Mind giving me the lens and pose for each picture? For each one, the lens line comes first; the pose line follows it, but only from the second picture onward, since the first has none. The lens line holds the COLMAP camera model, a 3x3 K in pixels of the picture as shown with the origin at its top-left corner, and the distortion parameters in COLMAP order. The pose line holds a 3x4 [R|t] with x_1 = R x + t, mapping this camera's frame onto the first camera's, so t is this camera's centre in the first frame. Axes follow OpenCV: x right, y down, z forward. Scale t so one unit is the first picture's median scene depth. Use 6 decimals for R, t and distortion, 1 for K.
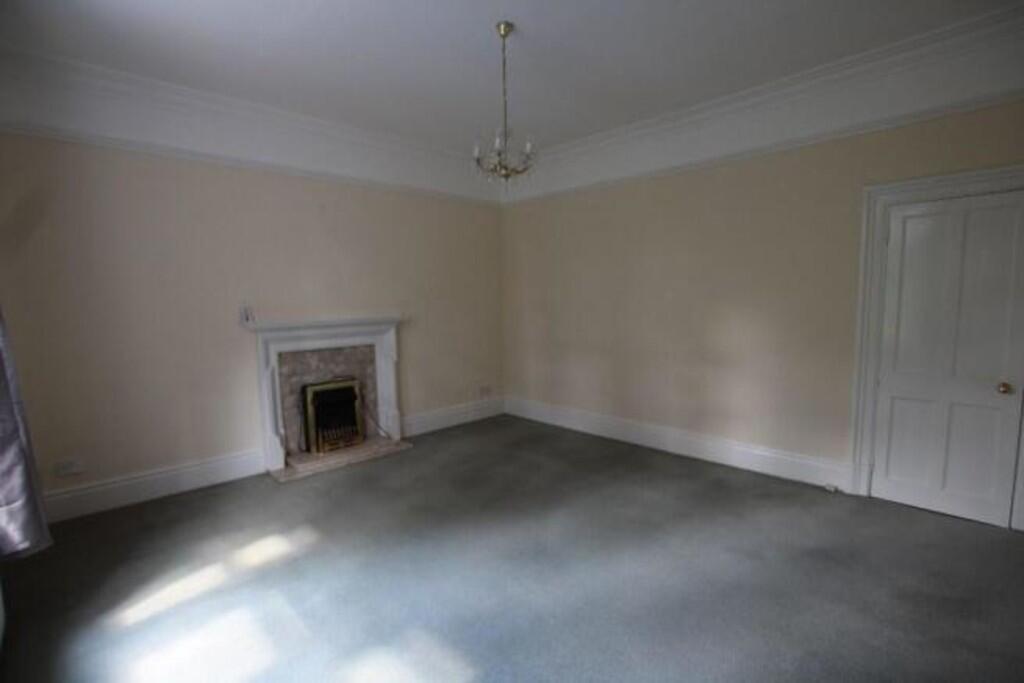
lens RADIAL K [[484.6, 0, 512.6], [0, 484.6, 347.0], [0, 0, 1]] dist [0.000064, 0.000072]
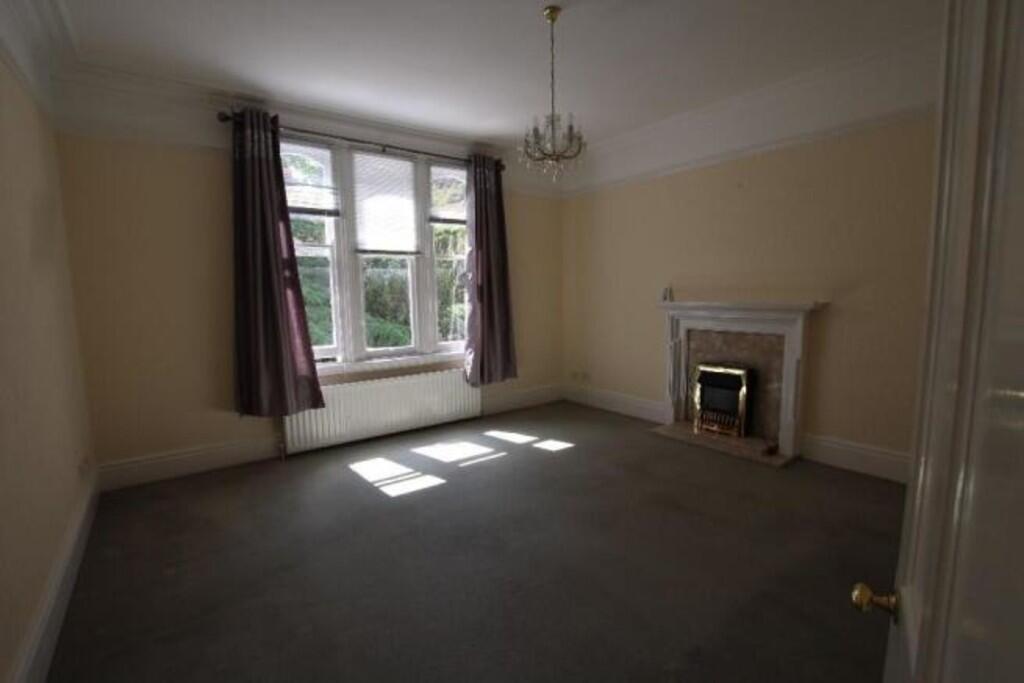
lens RADIAL K [[484.6, 0, 512.6], [0, 484.6, 347.0], [0, 0, 1]] dist [0.000064, 0.000072]
pose [[-0.132200, 0.131137, -0.982510, 0.642352], [-0.088872, 0.985650, 0.143515, -0.067406], [0.987231, 0.106290, -0.118648, 0.664731]]
